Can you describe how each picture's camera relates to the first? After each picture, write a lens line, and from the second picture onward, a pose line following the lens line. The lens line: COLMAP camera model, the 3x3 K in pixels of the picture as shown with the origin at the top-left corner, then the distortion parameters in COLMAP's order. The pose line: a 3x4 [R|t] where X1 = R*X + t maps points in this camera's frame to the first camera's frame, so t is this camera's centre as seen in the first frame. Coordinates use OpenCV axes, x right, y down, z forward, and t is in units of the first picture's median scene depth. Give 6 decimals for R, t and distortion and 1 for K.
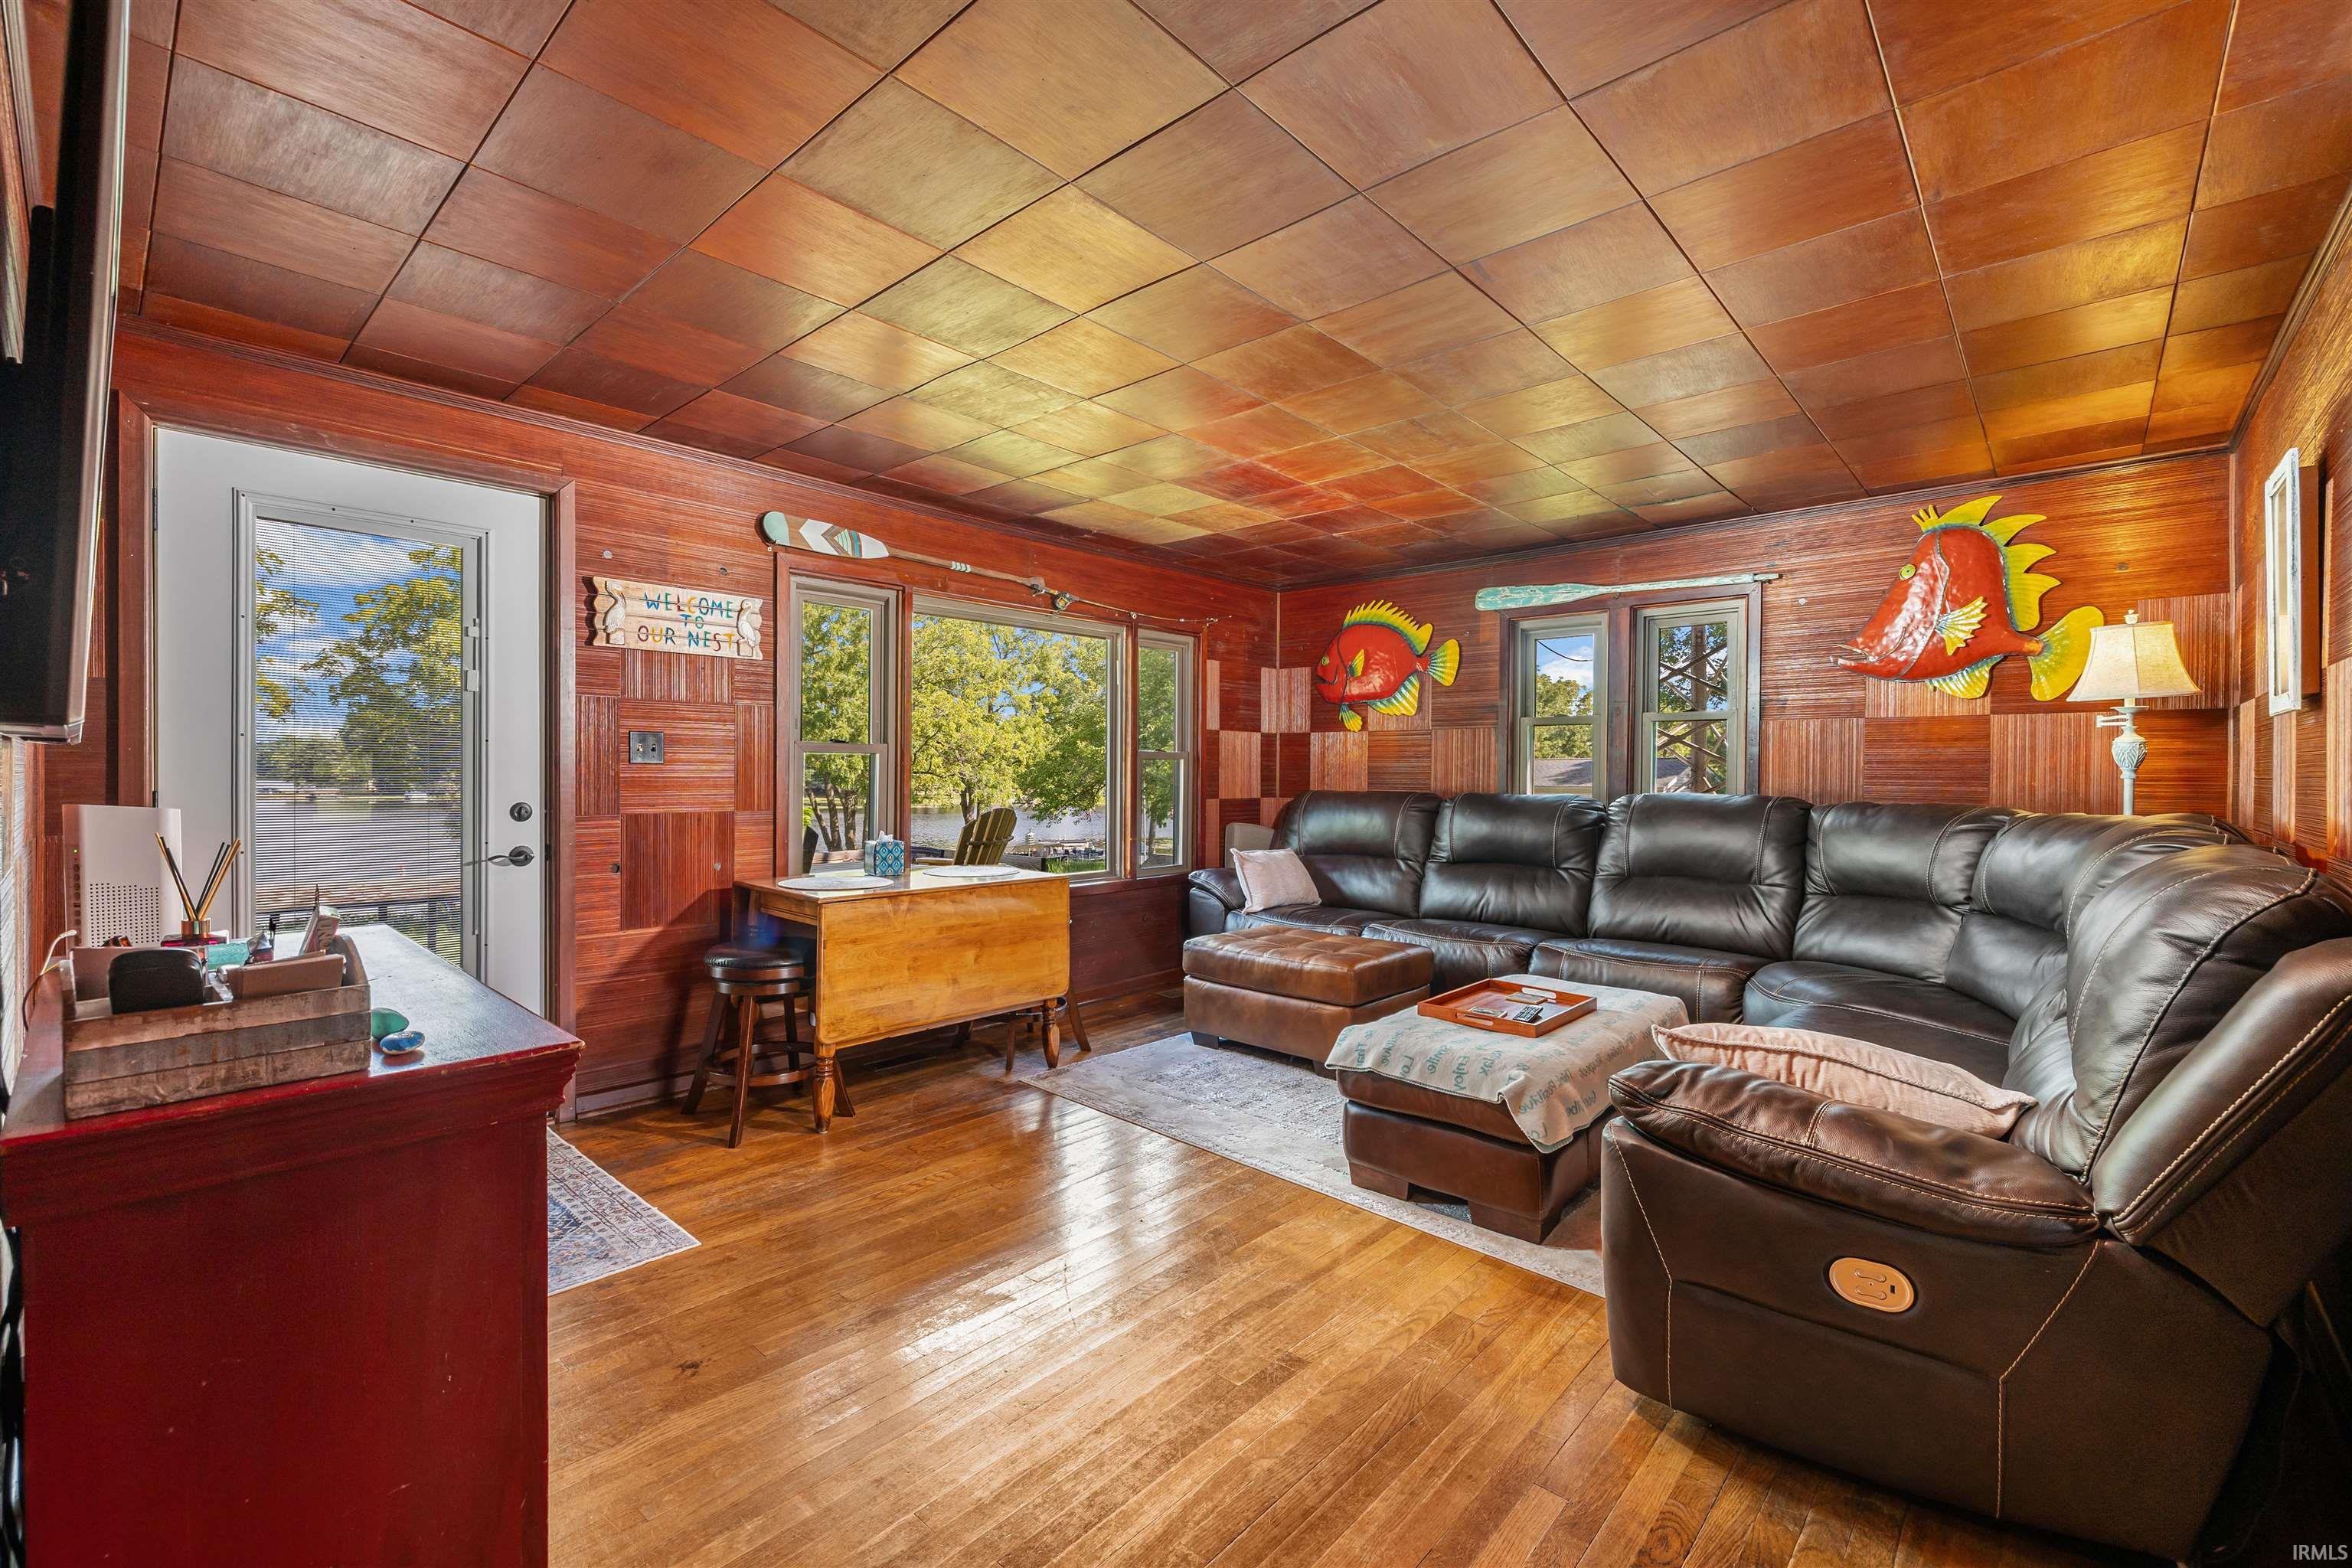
lens RADIAL K [[991.1, 0, 1163.1], [0, 991.1, 774.8], [0, 0, 1]] dist [-0.001062, 0.000304]
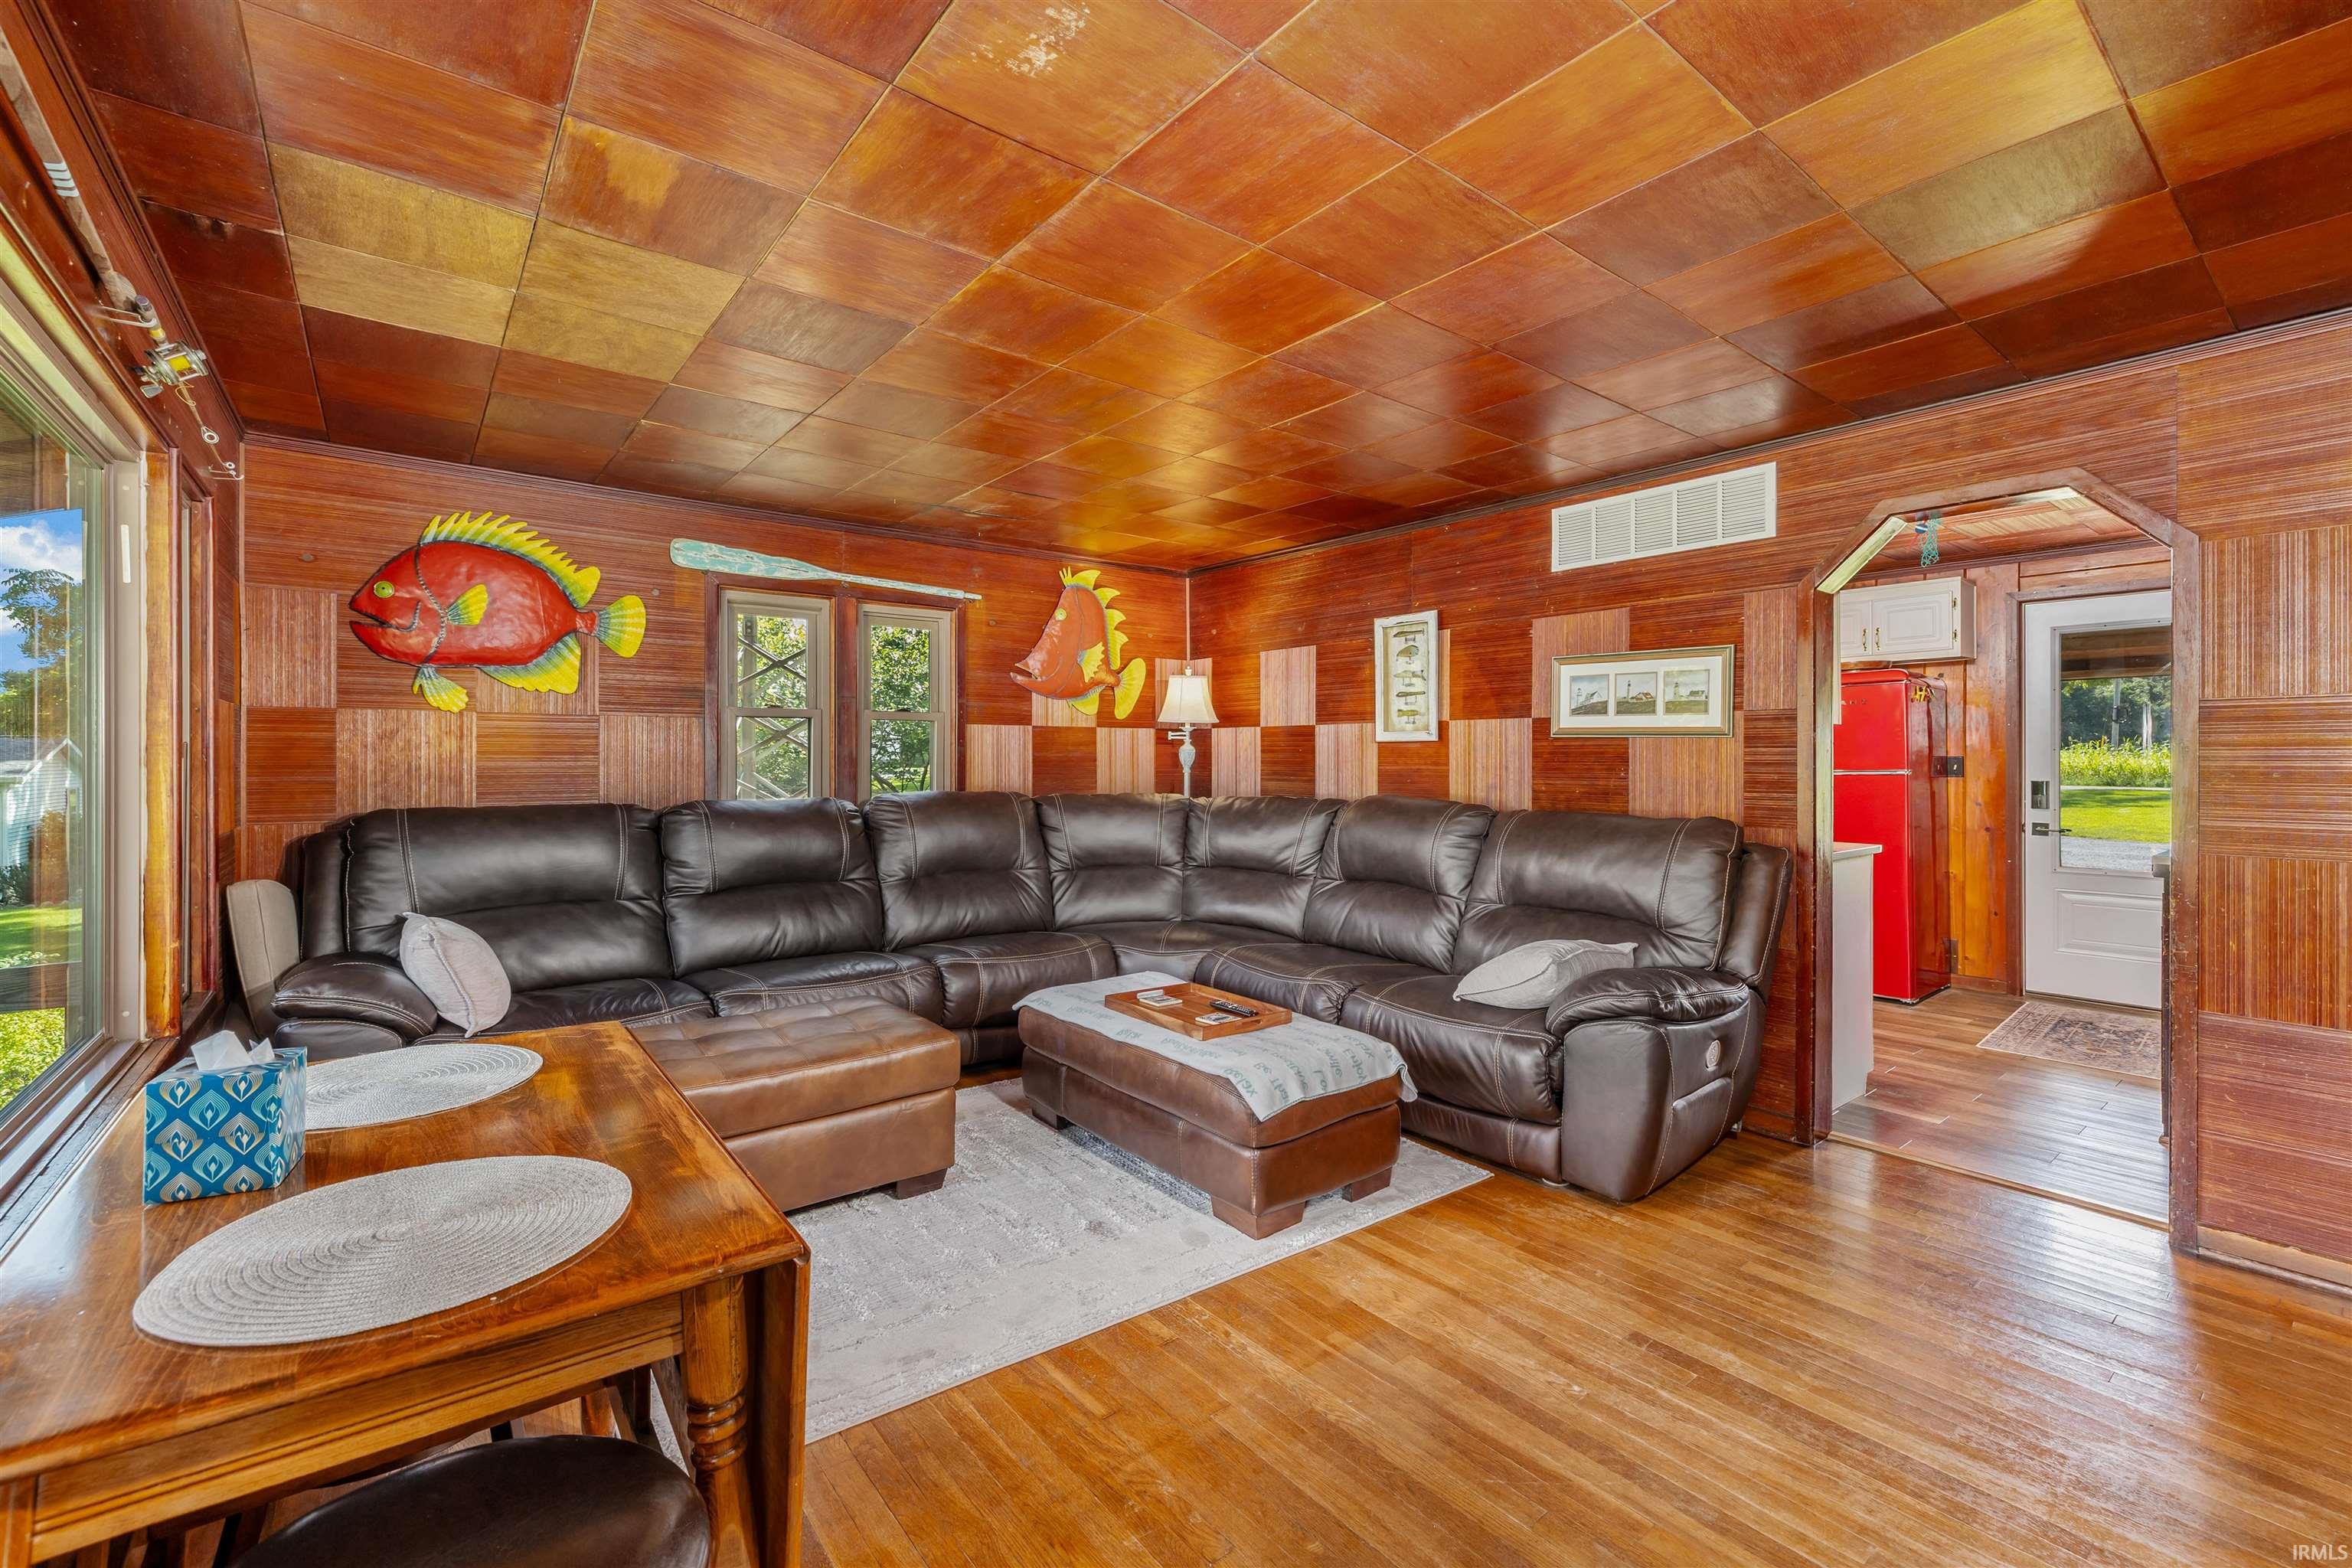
lens RADIAL K [[997.7, 0, 1160.8], [0, 997.7, 744.3], [0, 0, 1]] dist [-0.001689, -0.000021]
pose [[0.175664, 0.020354, 0.984240, -0.517278], [0.011143, 0.999681, -0.022662, -0.006079], [-0.984387, 0.014948, 0.175382, 0.676153]]
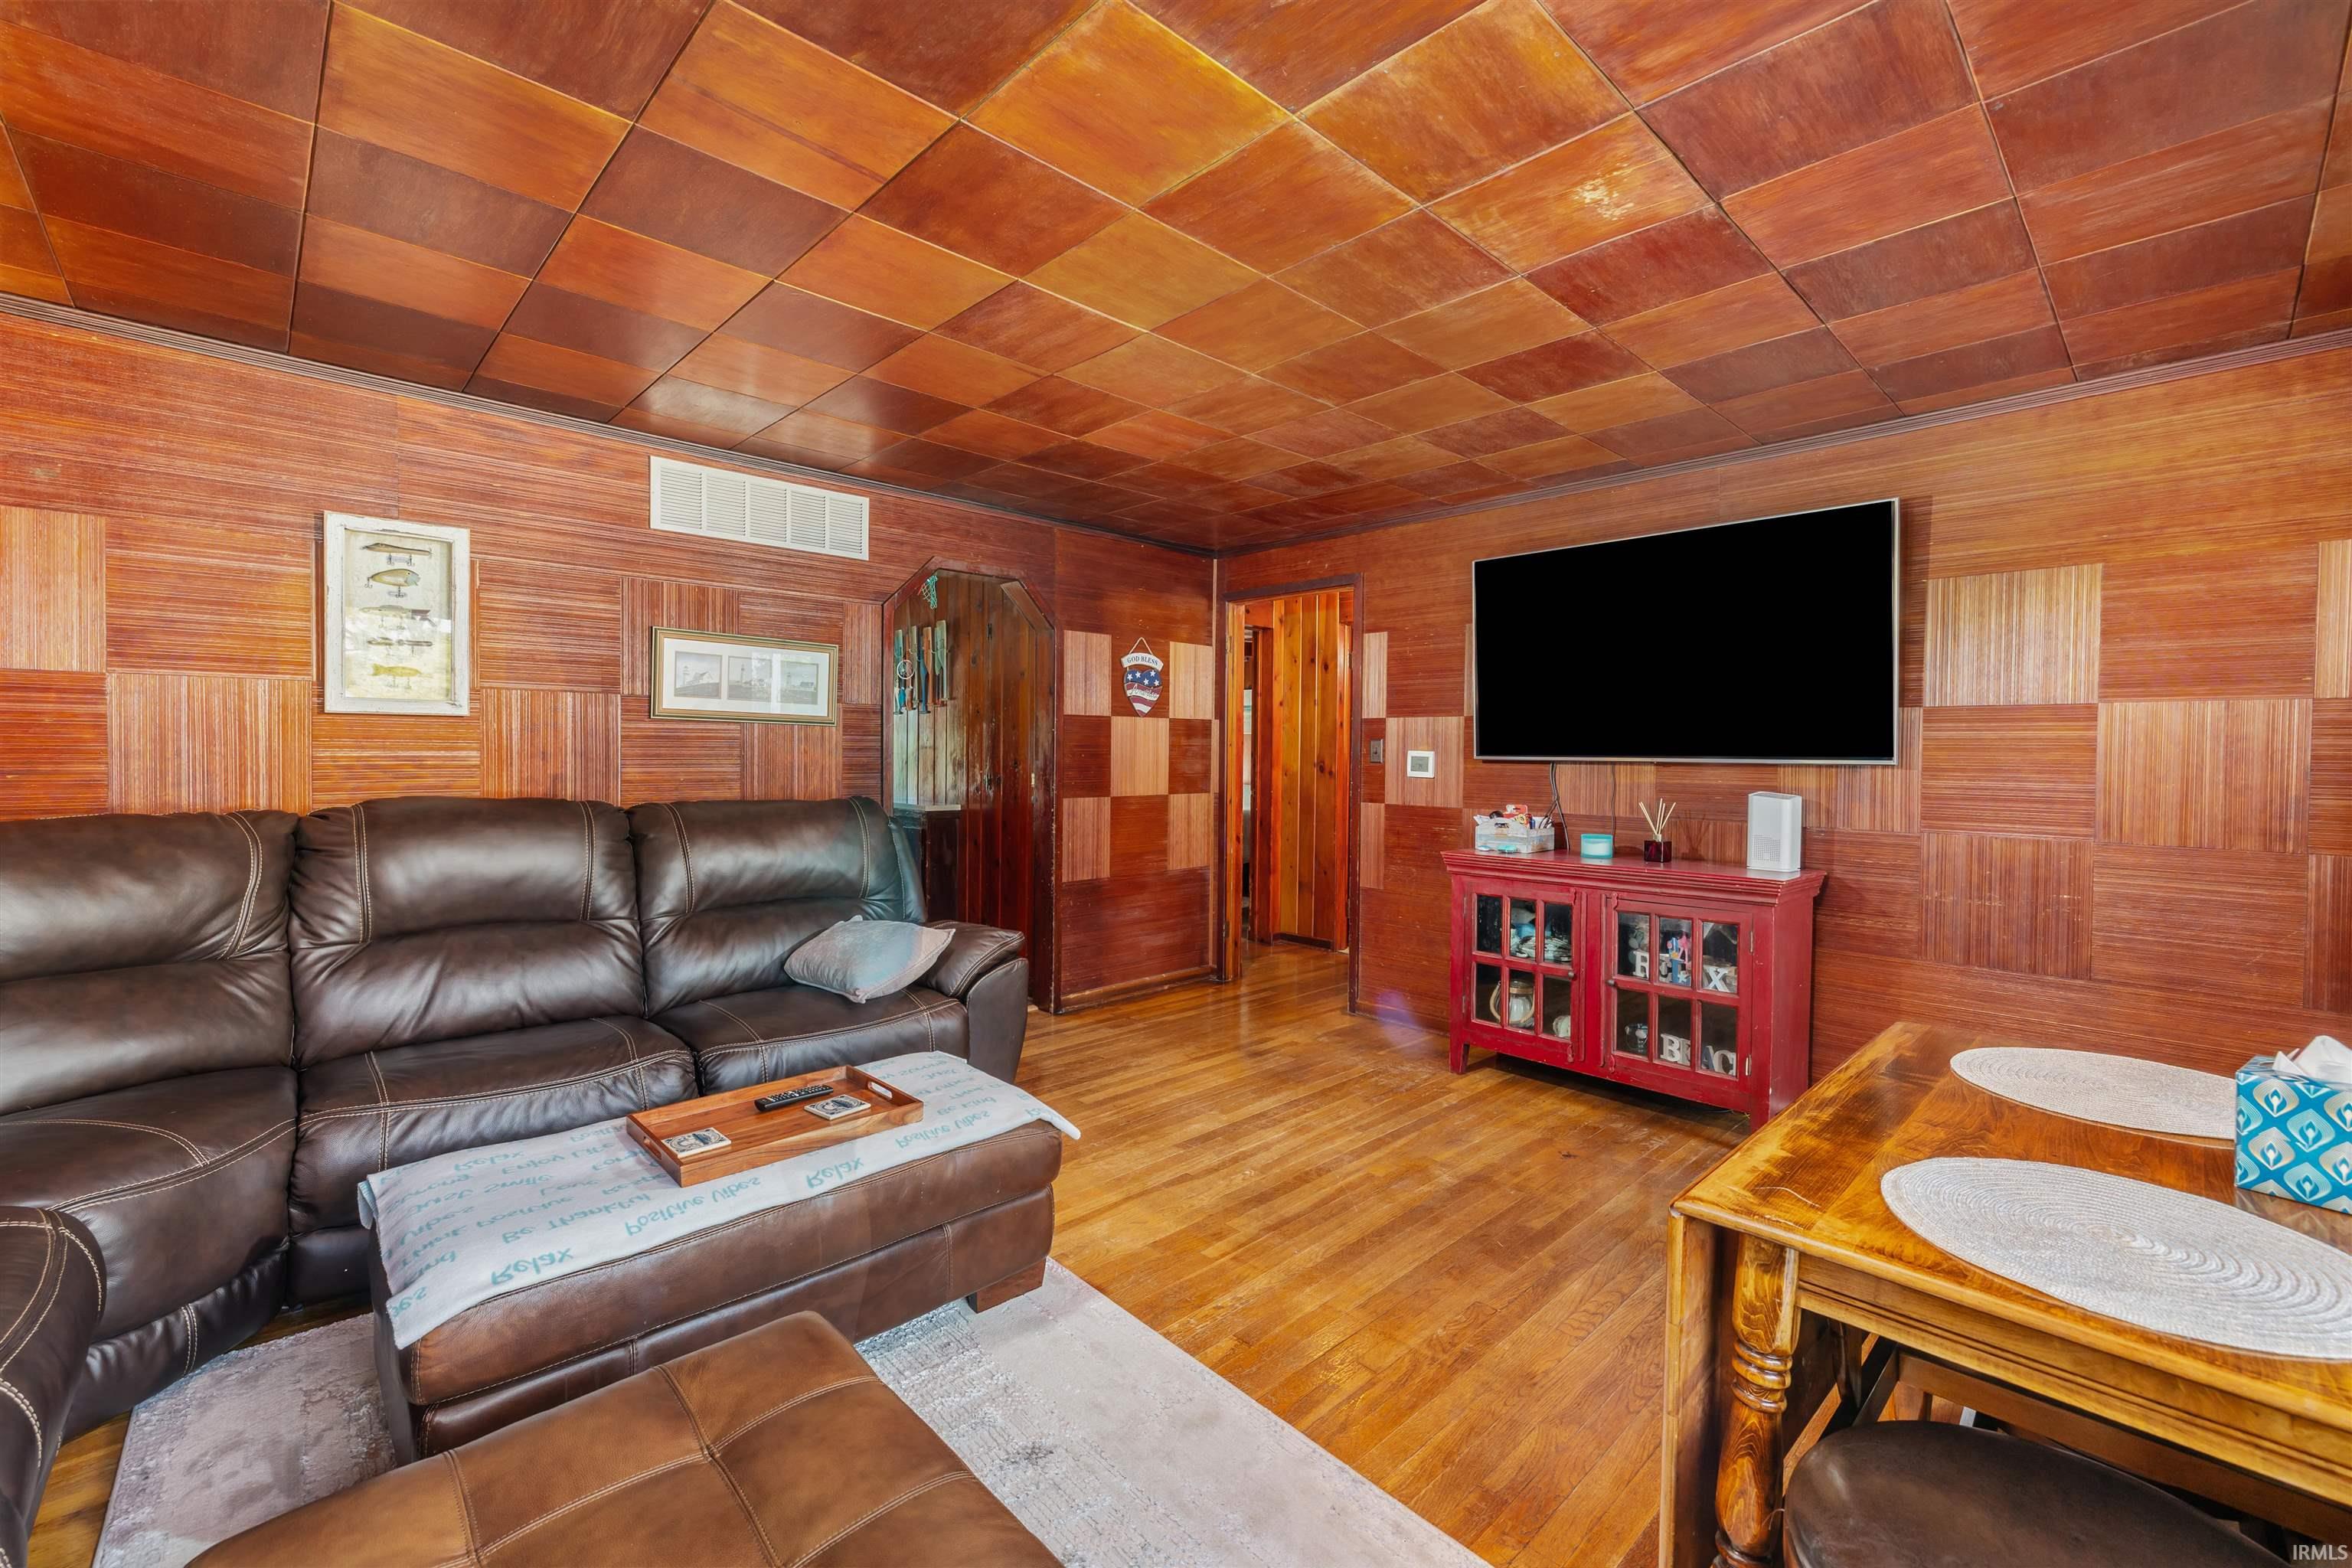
lens RADIAL K [[984.5, 0, 1165.2], [0, 984.5, 763.3], [0, 0, 1]] dist [-0.000365, 0.000051]
pose [[-0.997446, -0.005212, 0.071235, 0.028981], [-0.003106, 0.999556, 0.029639, -0.019575], [-0.071358, 0.029342, -0.997019, 1.293696]]
